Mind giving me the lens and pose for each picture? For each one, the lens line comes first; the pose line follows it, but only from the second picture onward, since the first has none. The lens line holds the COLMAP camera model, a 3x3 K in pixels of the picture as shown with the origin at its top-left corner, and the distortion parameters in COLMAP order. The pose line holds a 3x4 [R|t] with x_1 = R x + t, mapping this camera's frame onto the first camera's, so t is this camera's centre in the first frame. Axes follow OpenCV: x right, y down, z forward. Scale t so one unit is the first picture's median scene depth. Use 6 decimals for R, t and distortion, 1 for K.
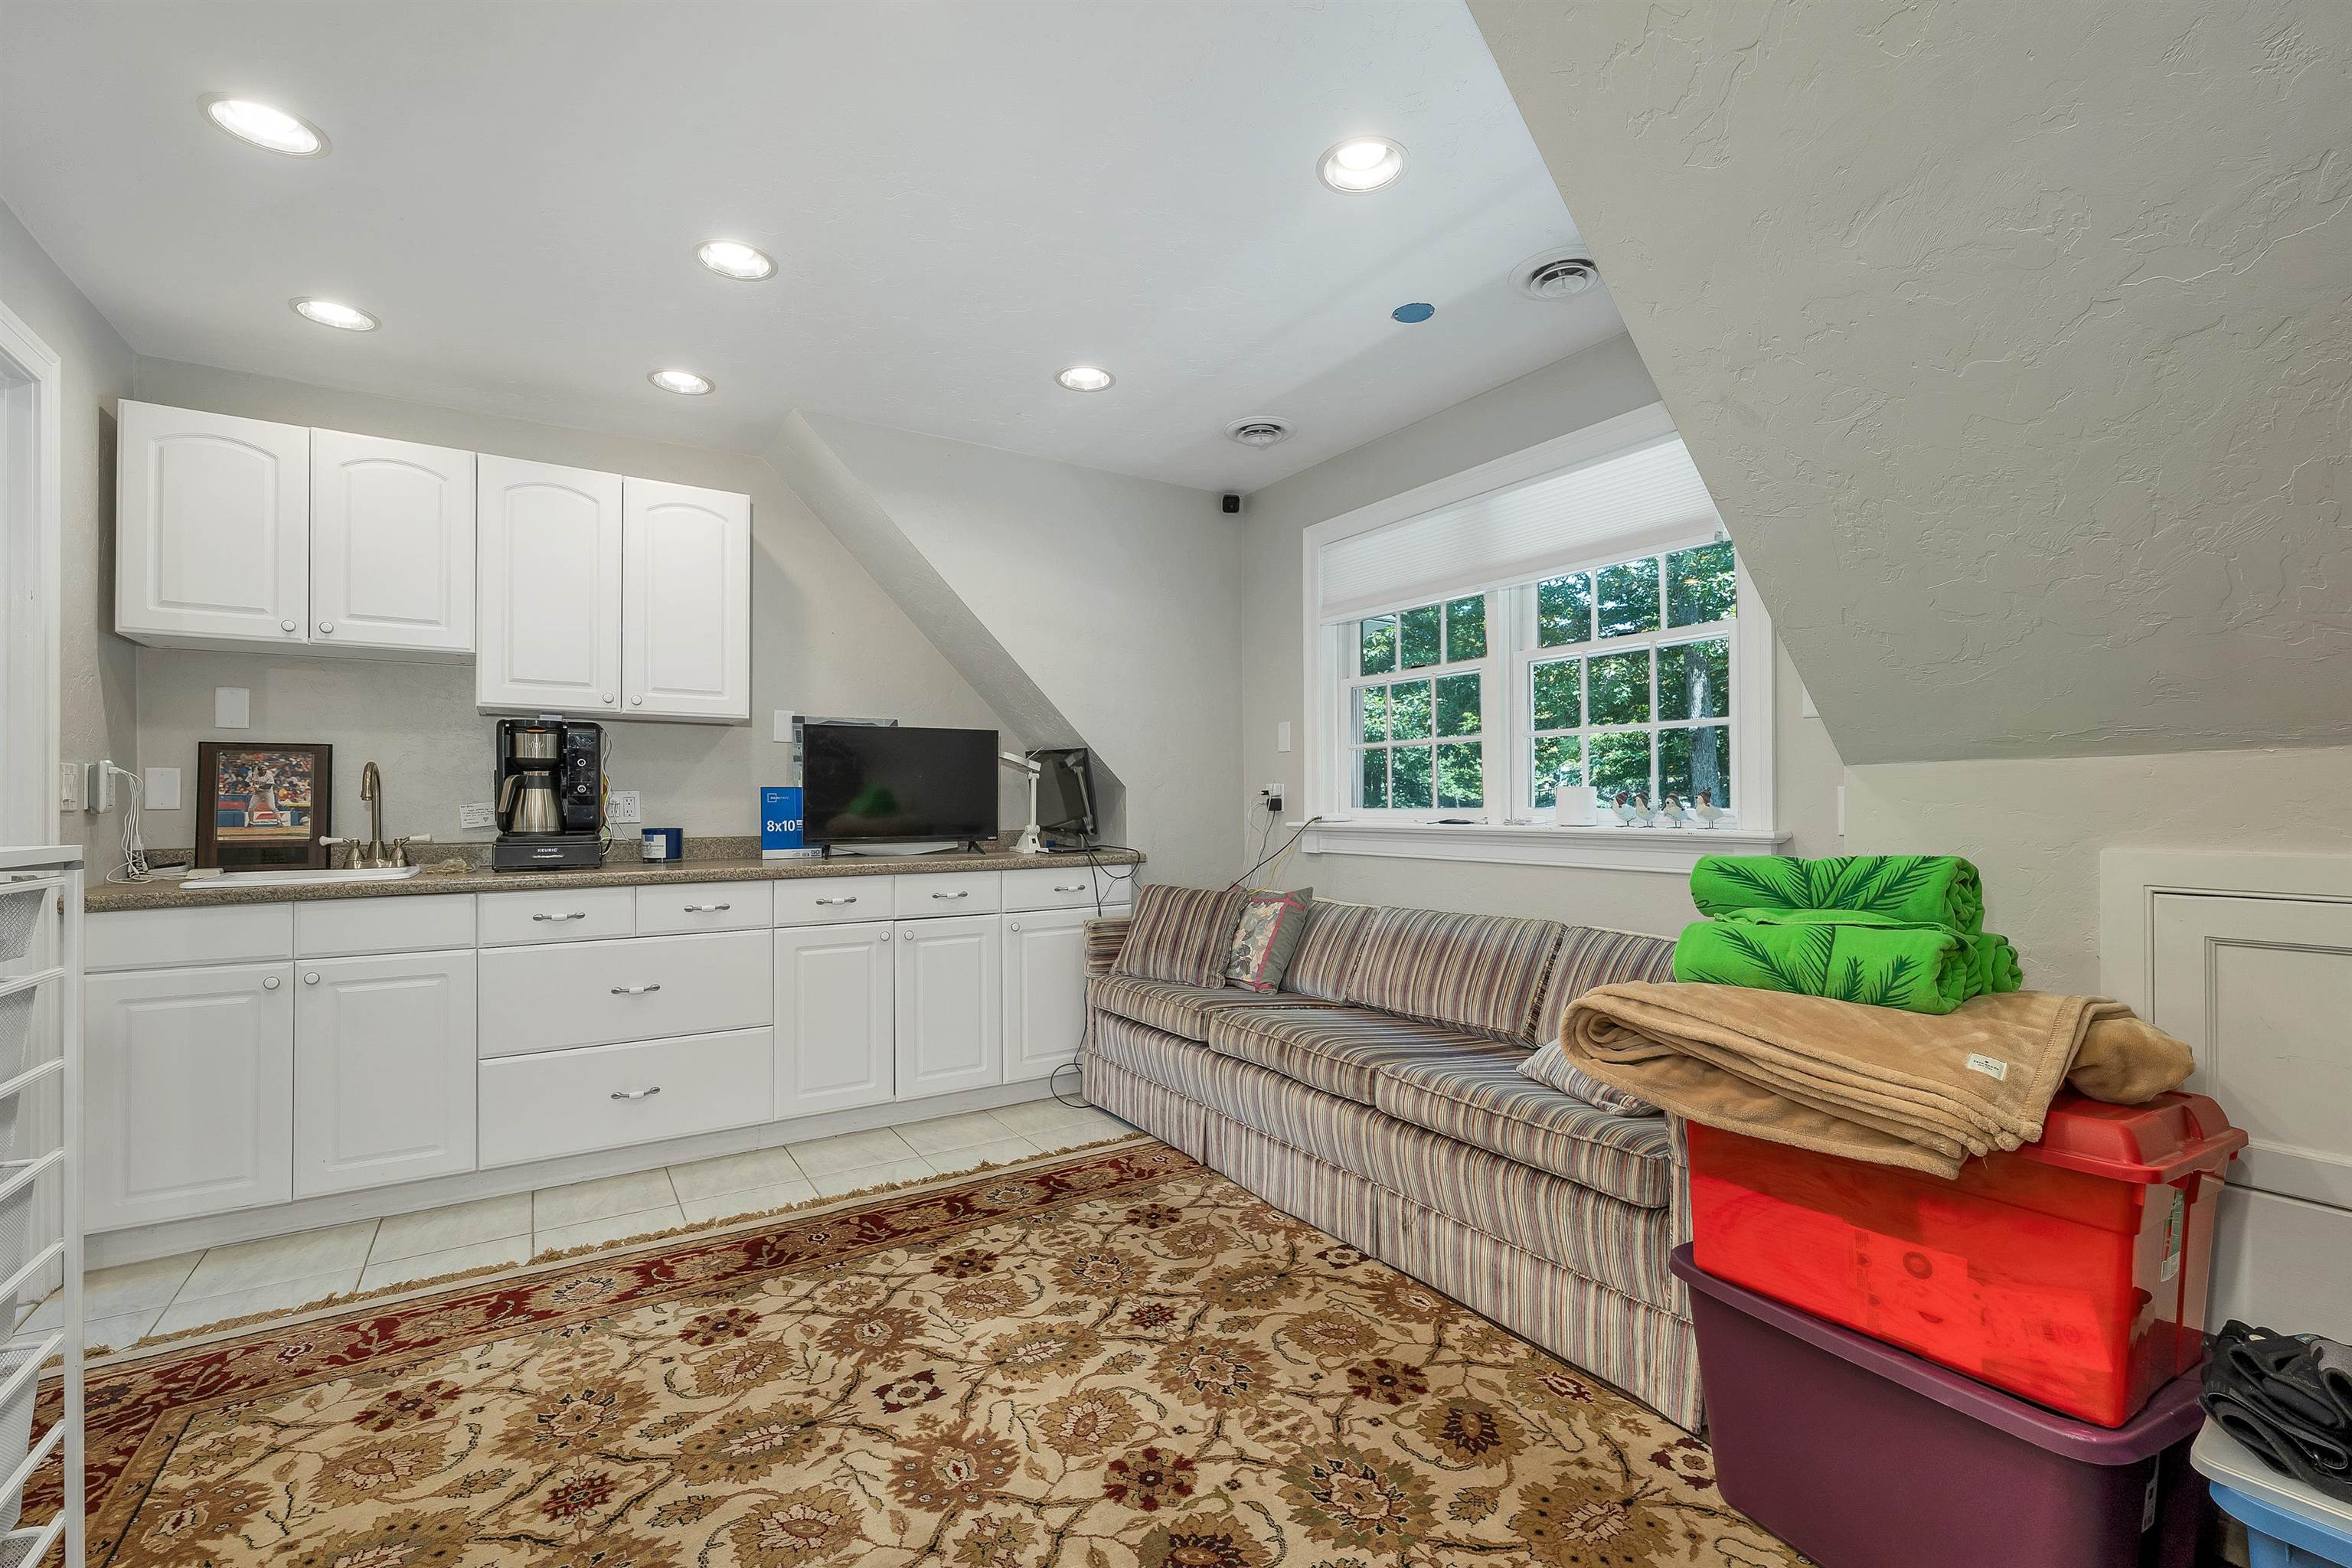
lens RADIAL K [[987.1, 0, 1176.3], [0, 987.1, 804.3], [0, 0, 1]] dist [-0.000218, -0.000578]
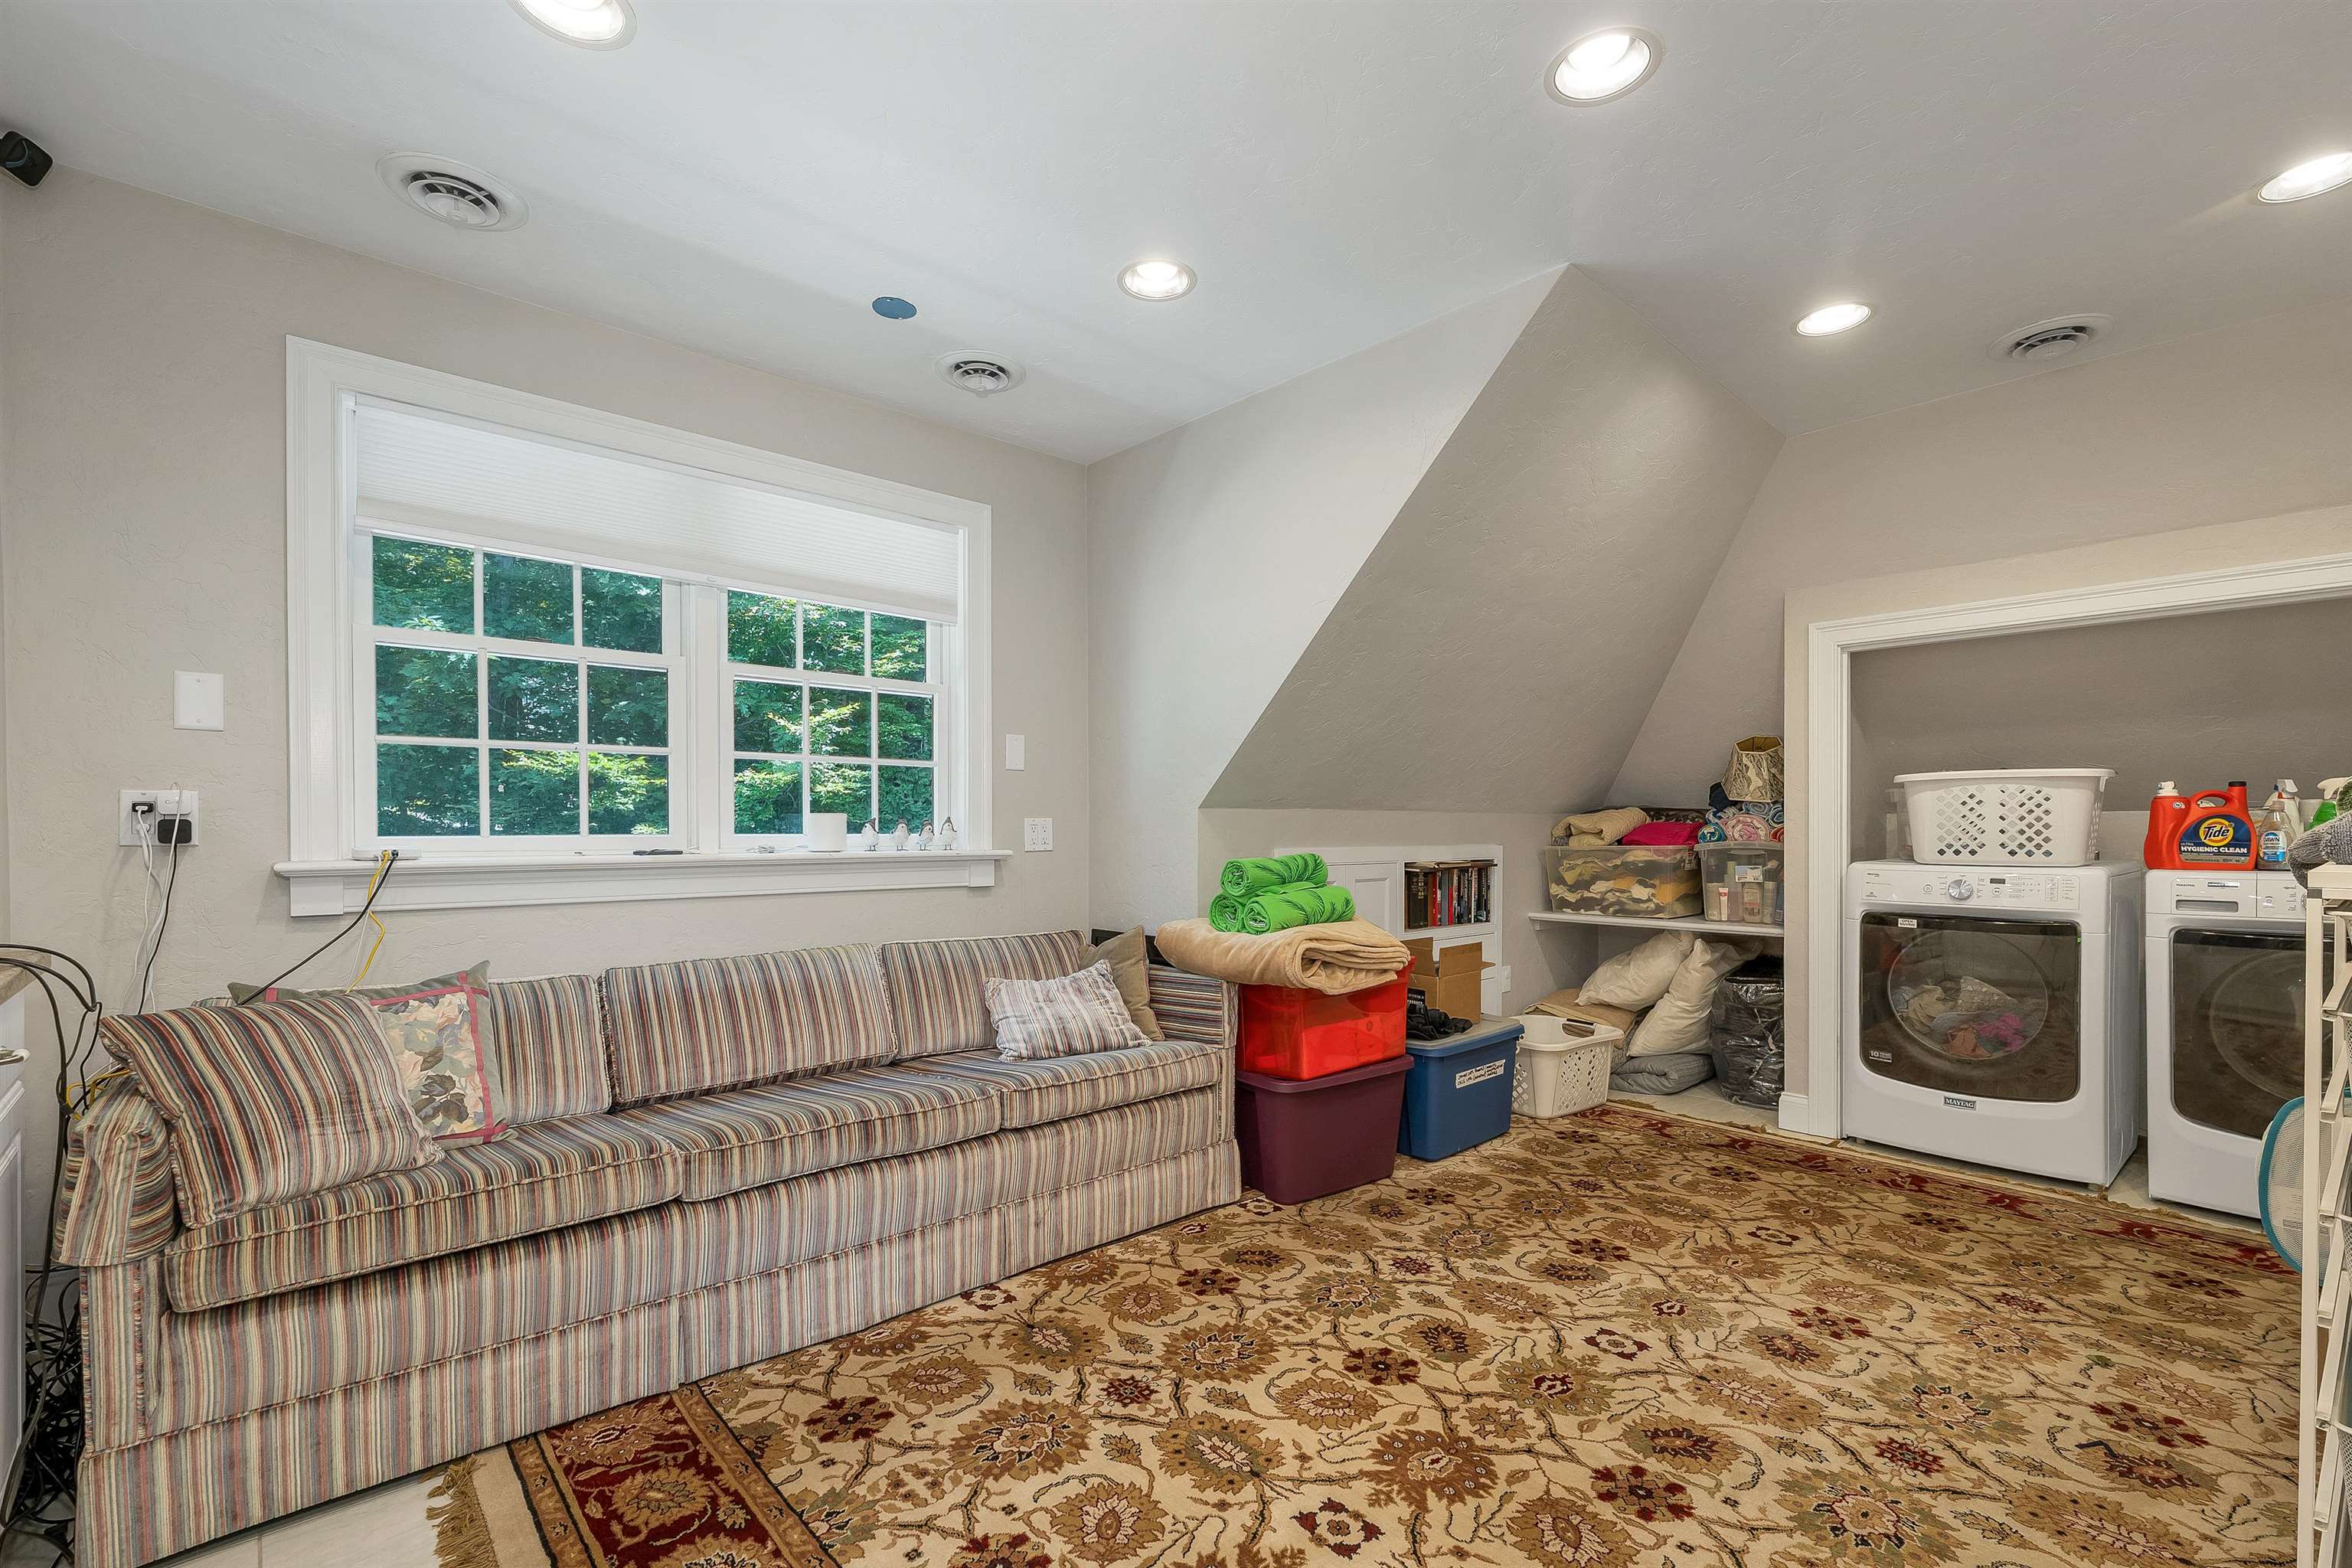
lens RADIAL K [[1011.0, 0, 1178.7], [0, 1011.0, 846.4], [0, 0, 1]] dist [-0.000889, -0.000122]
pose [[-0.144570, -0.012596, 0.989414, -0.785464], [0.000661, 0.999918, 0.012827, 0.002575], [-0.989494, 0.002509, -0.144549, 0.901405]]
